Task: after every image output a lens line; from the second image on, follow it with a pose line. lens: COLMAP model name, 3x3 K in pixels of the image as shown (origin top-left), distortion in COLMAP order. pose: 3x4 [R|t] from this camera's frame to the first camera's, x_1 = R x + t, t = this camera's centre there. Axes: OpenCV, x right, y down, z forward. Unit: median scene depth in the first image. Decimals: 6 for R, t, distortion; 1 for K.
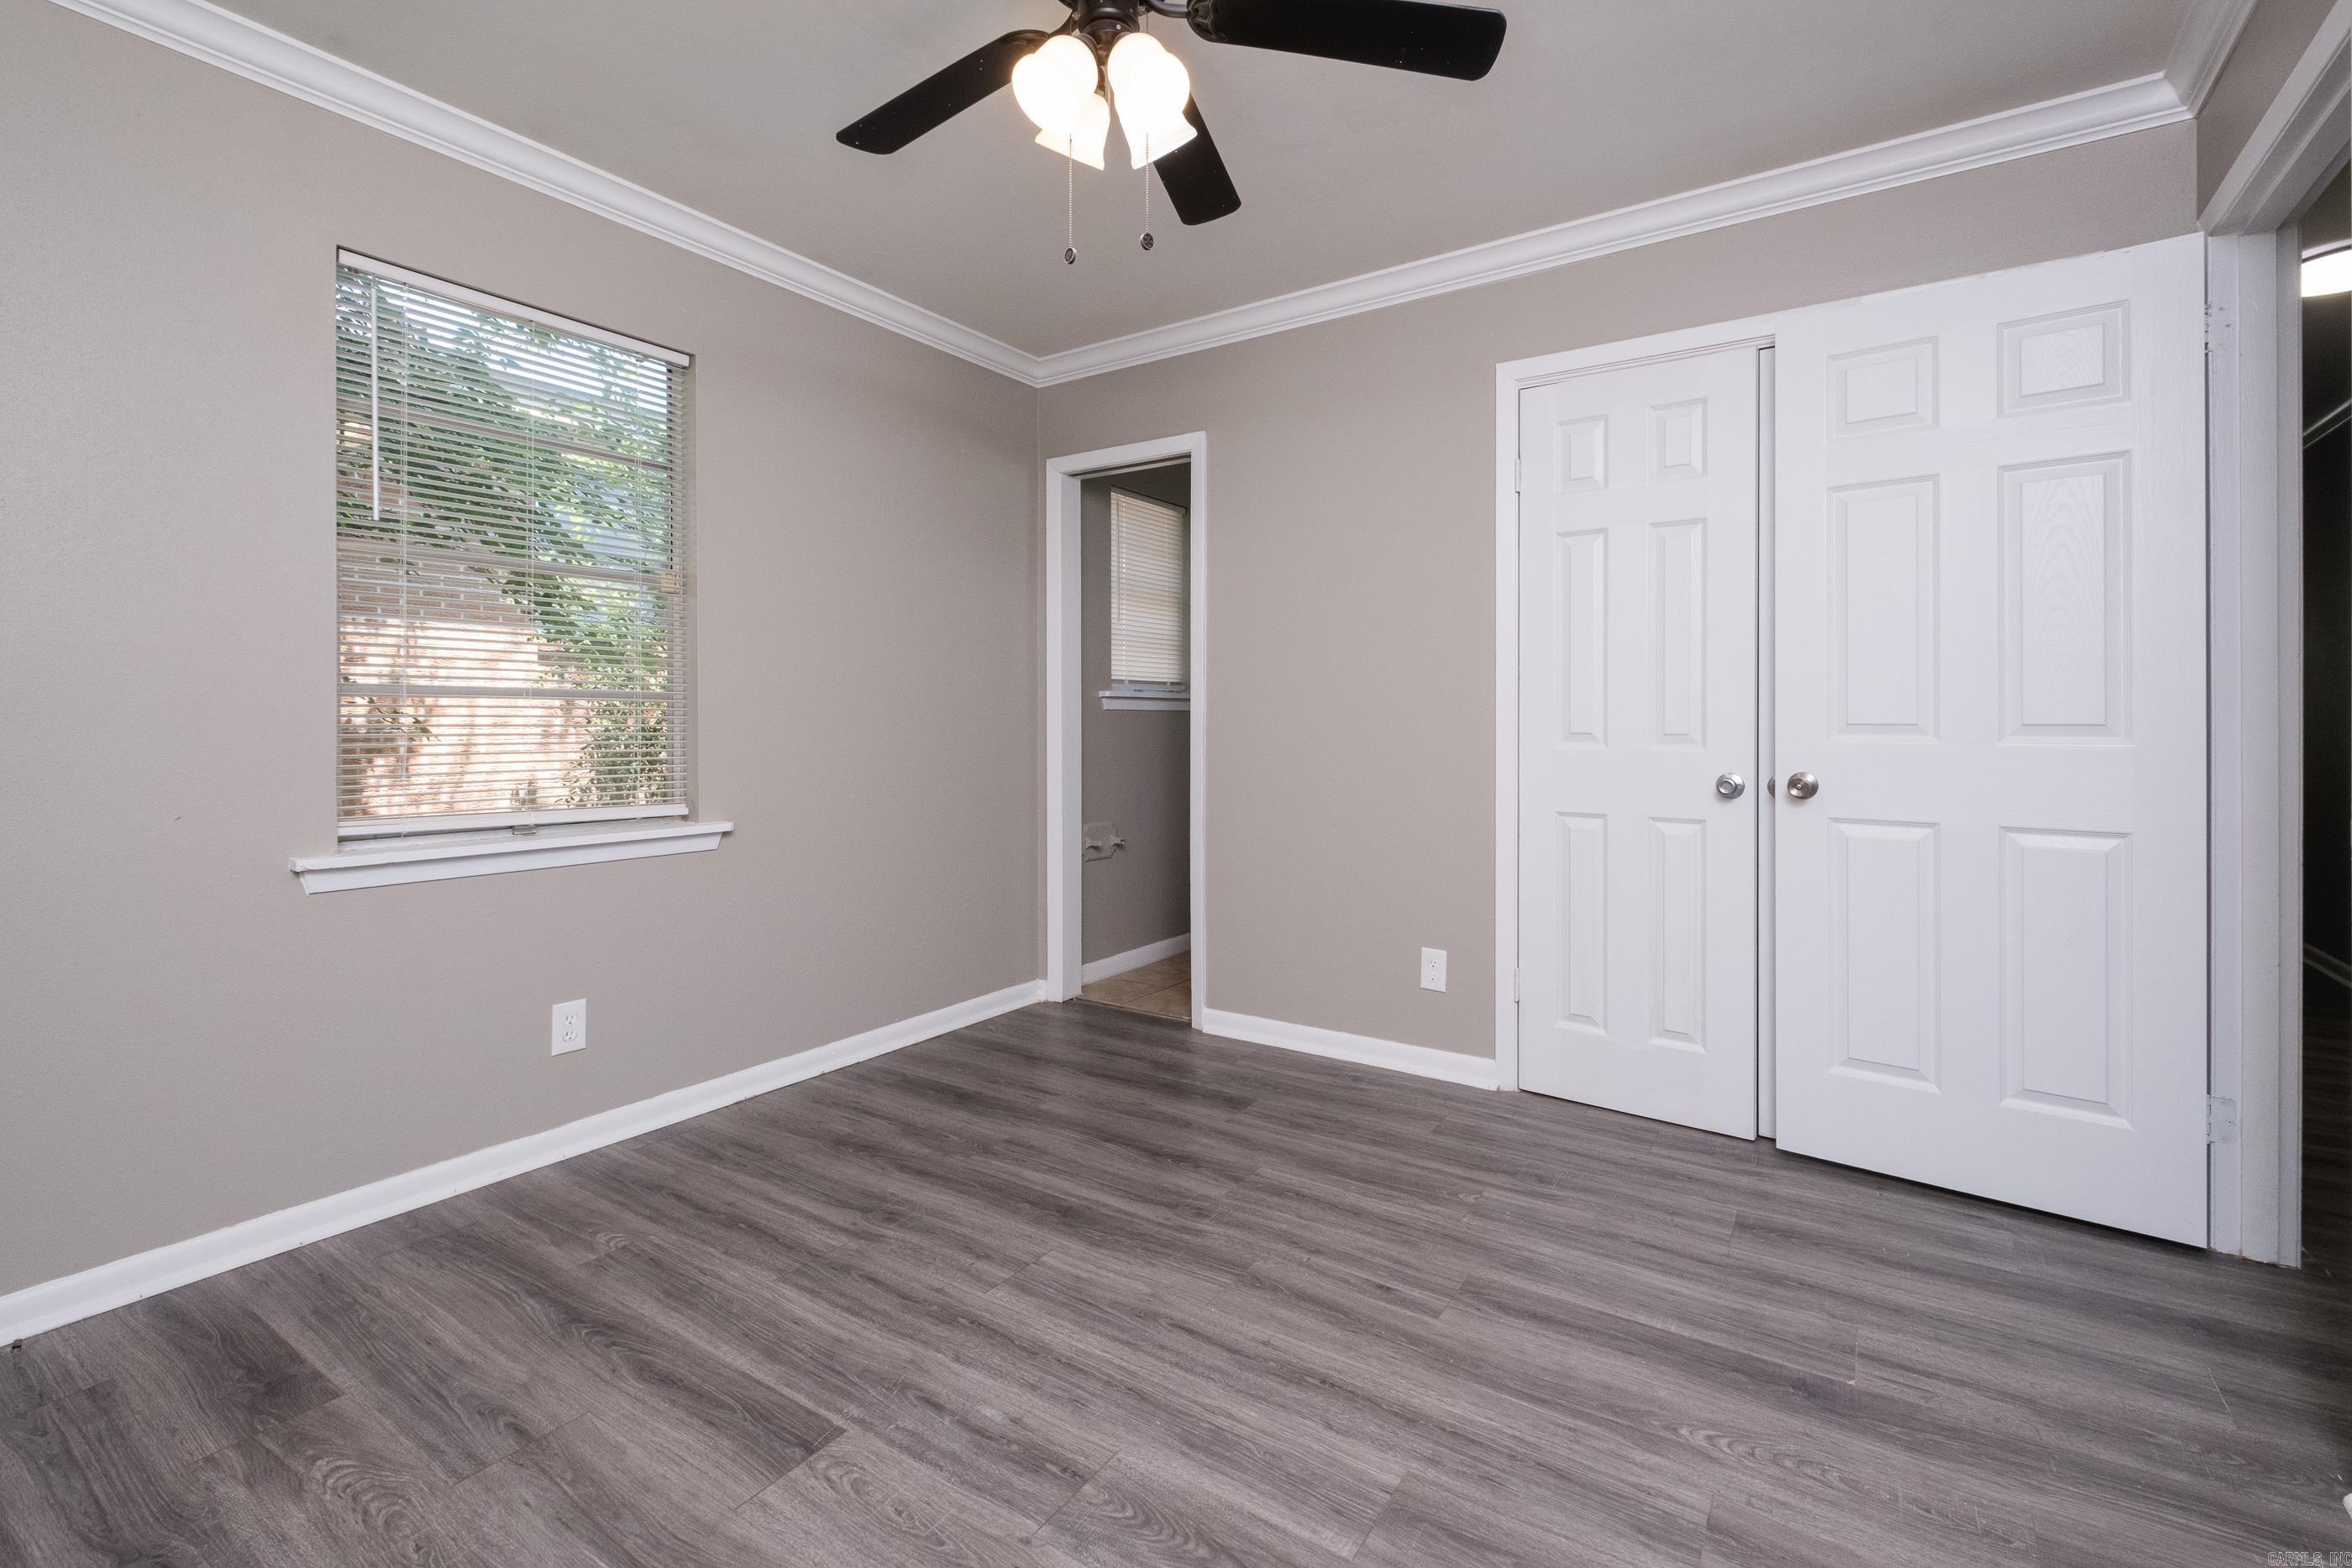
lens RADIAL K [[1017.8, 0, 1178.6], [0, 1017.8, 739.8], [0, 0, 1]] dist [0.014981, -0.009000]
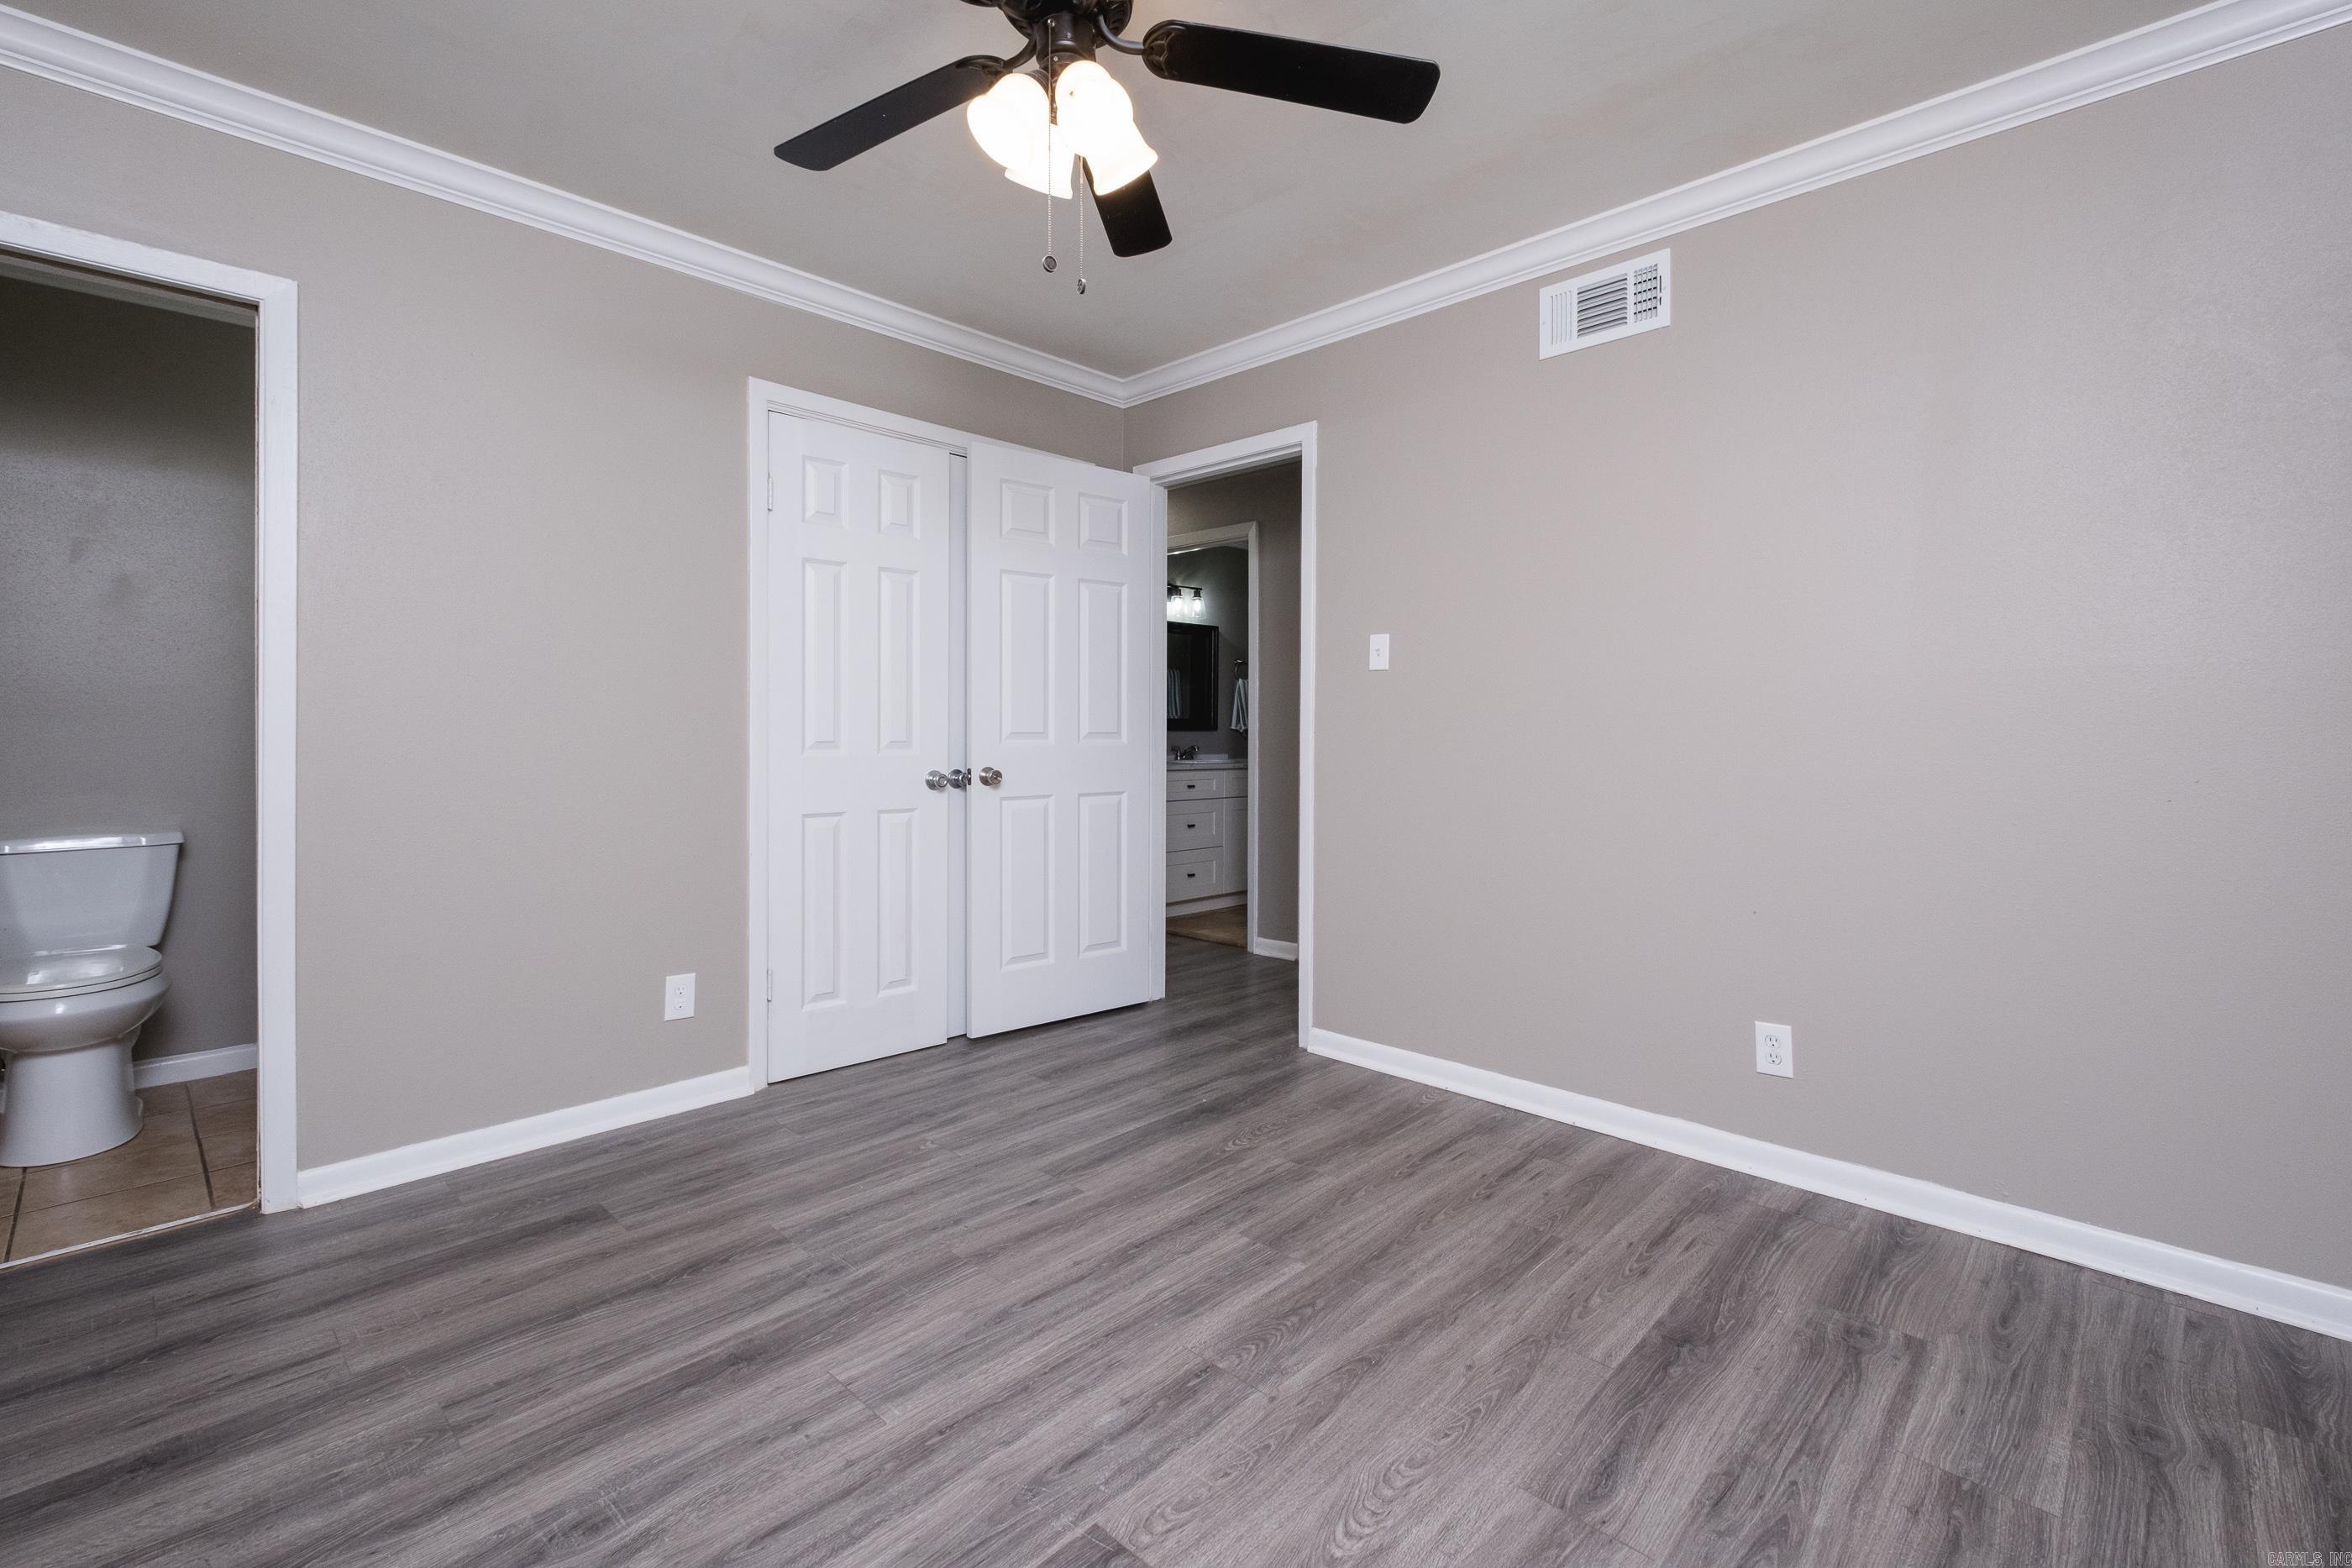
lens RADIAL K [[1028.3, 0, 1176.9], [0, 1028.3, 765.6], [0, 0, 1]] dist [0.010346, -0.008361]
pose [[0.186972, -0.033734, 0.981786, -0.811063], [0.018885, 0.999349, 0.030741, -0.008530], [-0.982184, 0.012793, 0.187488, 0.521217]]
